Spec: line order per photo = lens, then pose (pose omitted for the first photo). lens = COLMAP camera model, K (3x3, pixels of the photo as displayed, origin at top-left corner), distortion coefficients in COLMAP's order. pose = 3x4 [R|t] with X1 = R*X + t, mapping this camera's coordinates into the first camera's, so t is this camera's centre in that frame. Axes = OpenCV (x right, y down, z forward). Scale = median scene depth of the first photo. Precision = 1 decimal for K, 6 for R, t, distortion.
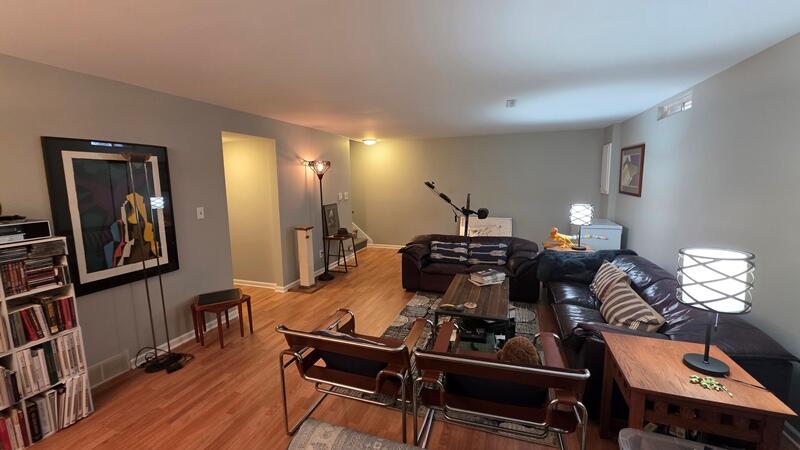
lens RADIAL K [[321.0, 0, 402.4], [0, 321.0, 224.0], [0, 0, 1]] dist [-0.000006, -0.000600]
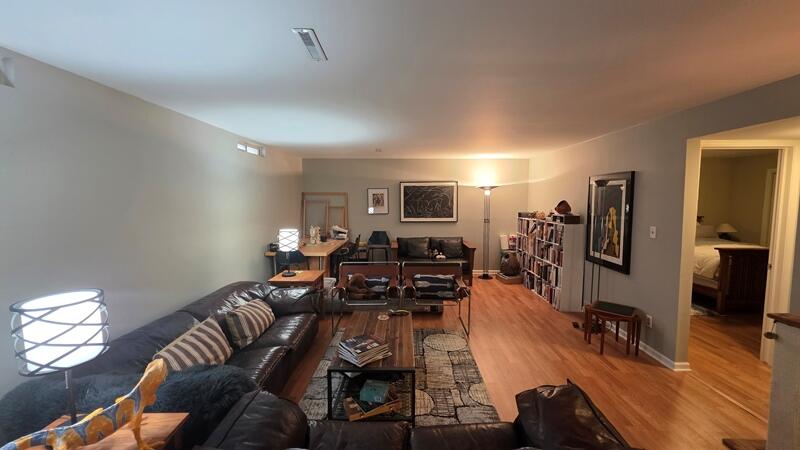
lens RADIAL K [[321.0, 0, 399.7], [0, 321.0, 223.8], [0, 0, 1]] dist [-0.000006, -0.000600]
pose [[-0.948881, 0.051441, -0.311414, 0.482436], [-0.019033, 0.975509, 0.219134, -0.305573], [0.315060, 0.213859, -0.924663, 1.953641]]
